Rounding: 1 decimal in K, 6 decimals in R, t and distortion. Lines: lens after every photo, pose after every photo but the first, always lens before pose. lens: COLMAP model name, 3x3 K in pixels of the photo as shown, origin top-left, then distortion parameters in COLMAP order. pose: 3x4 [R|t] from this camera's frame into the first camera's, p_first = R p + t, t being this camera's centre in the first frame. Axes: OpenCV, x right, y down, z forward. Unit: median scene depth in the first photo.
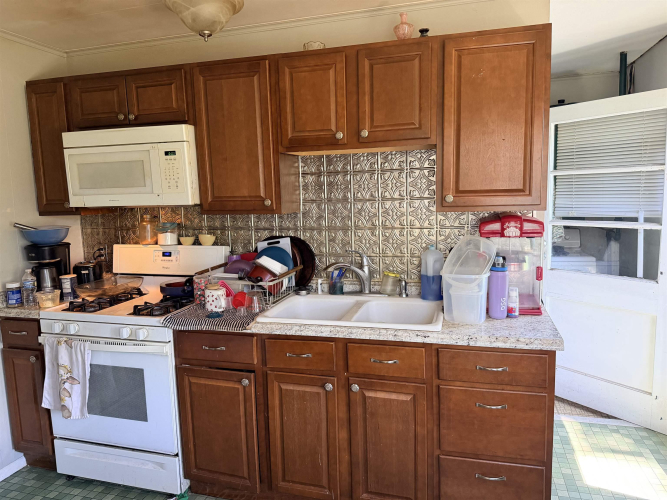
lens RADIAL K [[476.8, 0, 333.5], [0, 476.8, 250.0], [0, 0, 1]] dist [0.168237, -0.233382]
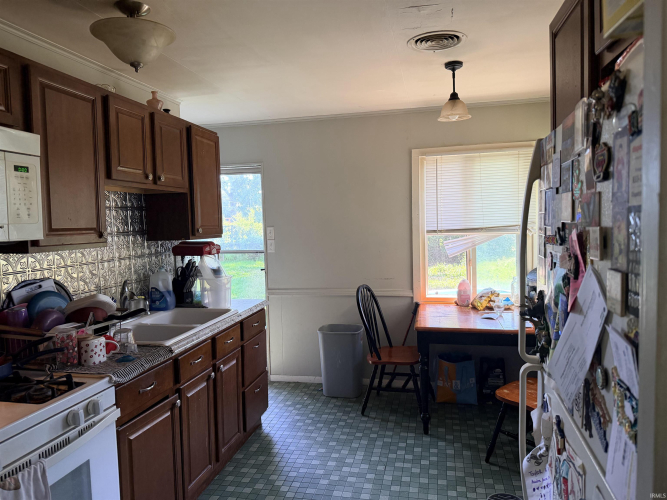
lens RADIAL K [[481.5, 0, 342.4], [0, 481.5, 248.0], [0, 0, 1]] dist [0.055623, -0.067664]
pose [[-0.080091, -0.029373, 0.996355, -1.121413], [0.174592, 0.983700, 0.043035, -0.032131], [-0.981378, 0.177402, -0.073657, 0.620039]]
